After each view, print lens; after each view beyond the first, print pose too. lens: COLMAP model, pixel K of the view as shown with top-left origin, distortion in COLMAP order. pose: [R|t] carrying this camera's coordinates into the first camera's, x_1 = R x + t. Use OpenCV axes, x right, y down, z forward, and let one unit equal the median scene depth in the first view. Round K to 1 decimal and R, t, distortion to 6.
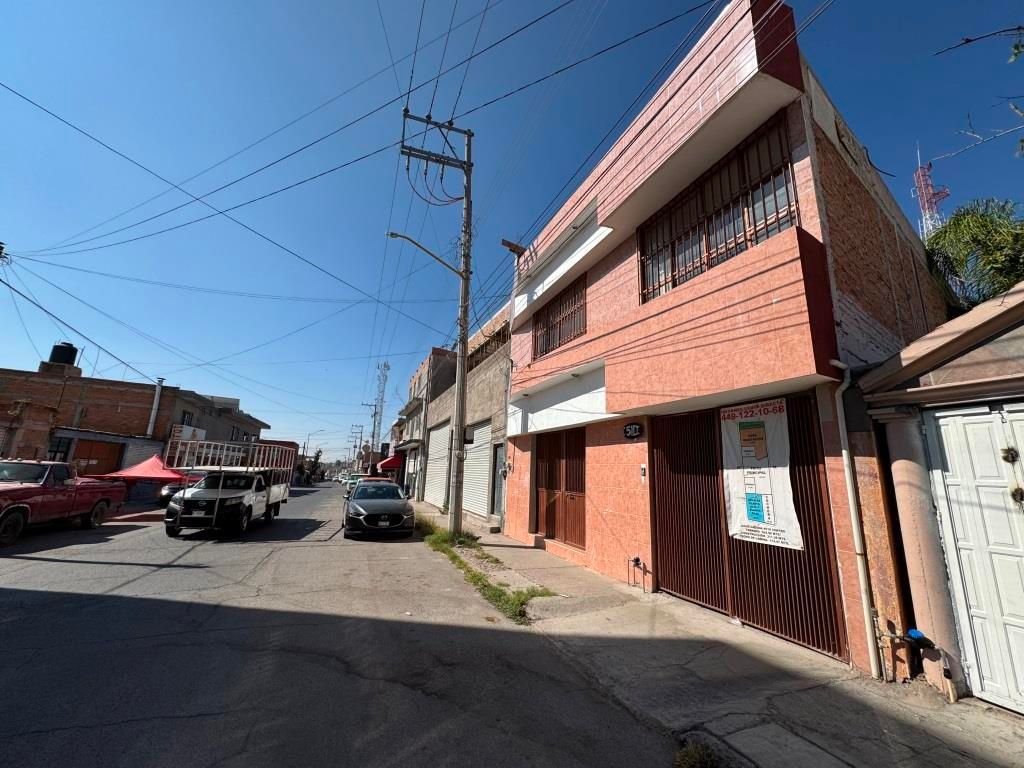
lens RADIAL K [[409.1, 0, 512.0], [0, 409.1, 384.0], [0, 0, 1]] dist [-0.002347, 0.000807]
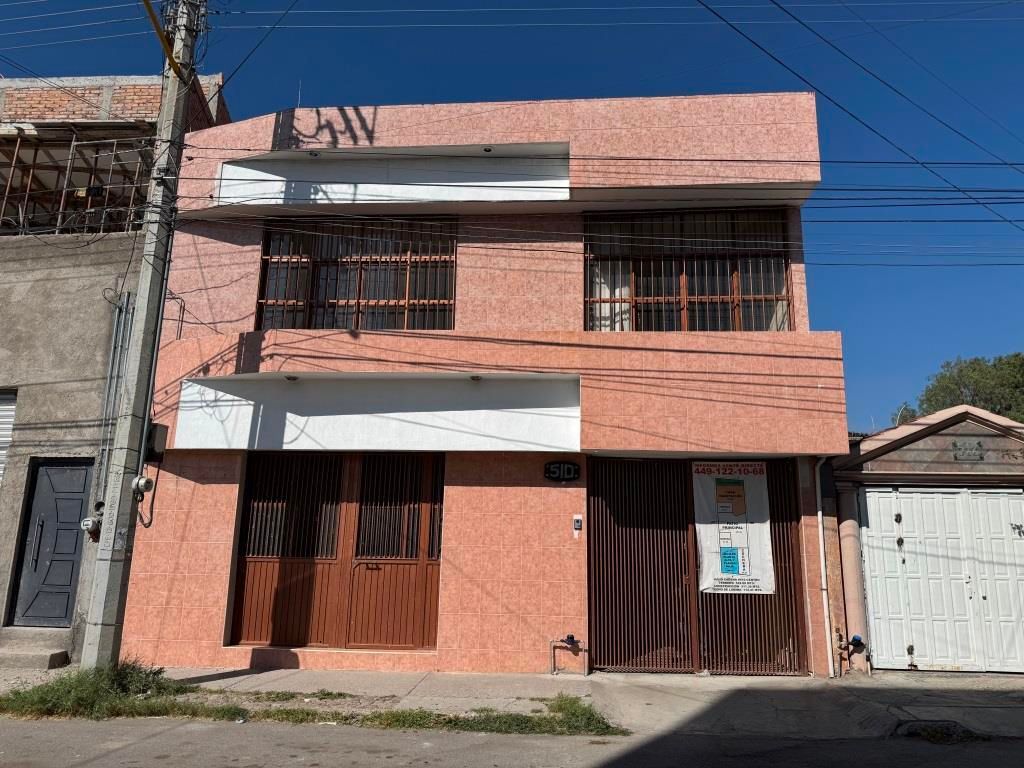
lens RADIAL K [[701.1, 0, 512.0], [0, 701.1, 384.0], [0, 0, 1]] dist [0.113240, -0.195528]
pose [[0.443281, 0.169578, 0.880196, -1.205232], [-0.193225, 0.976934, -0.090904, 0.117115], [-0.875309, -0.129780, 0.465823, 0.619158]]
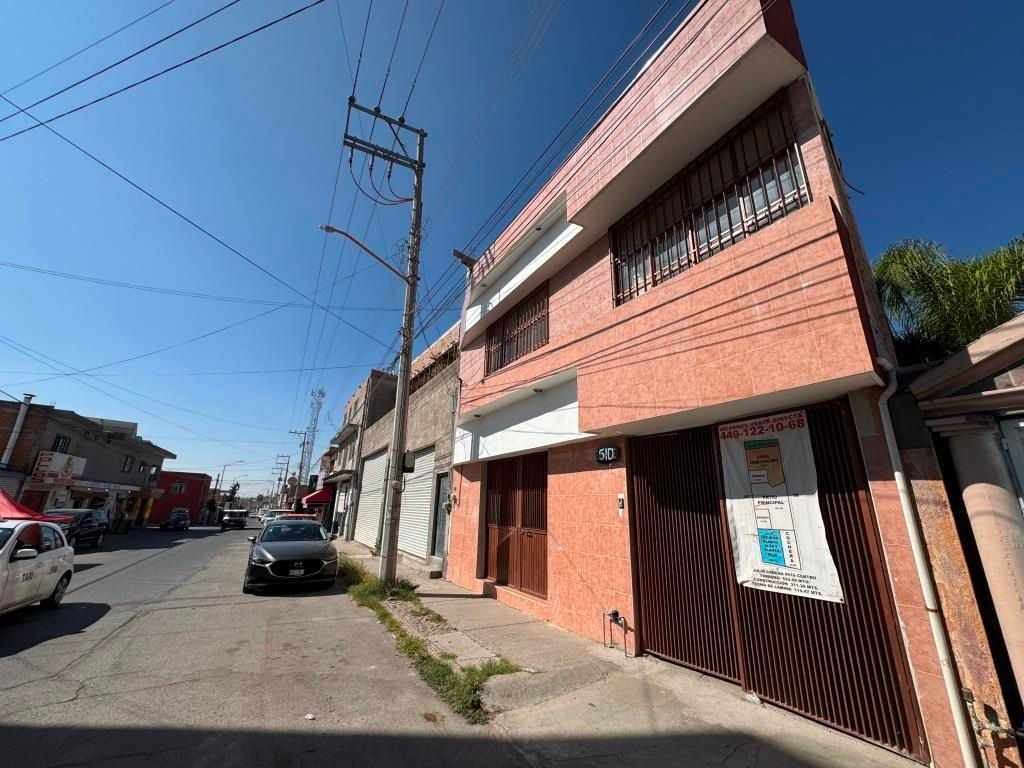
lens RADIAL K [[409.1, 0, 512.0], [0, 409.1, 384.0], [0, 0, 1]] dist [-0.002347, 0.000807]
pose [[0.990214, 0.030241, 0.136238, -0.026346], [-0.019596, 0.996697, -0.078812, 0.050088], [-0.138171, 0.075371, 0.987536, 0.224917]]
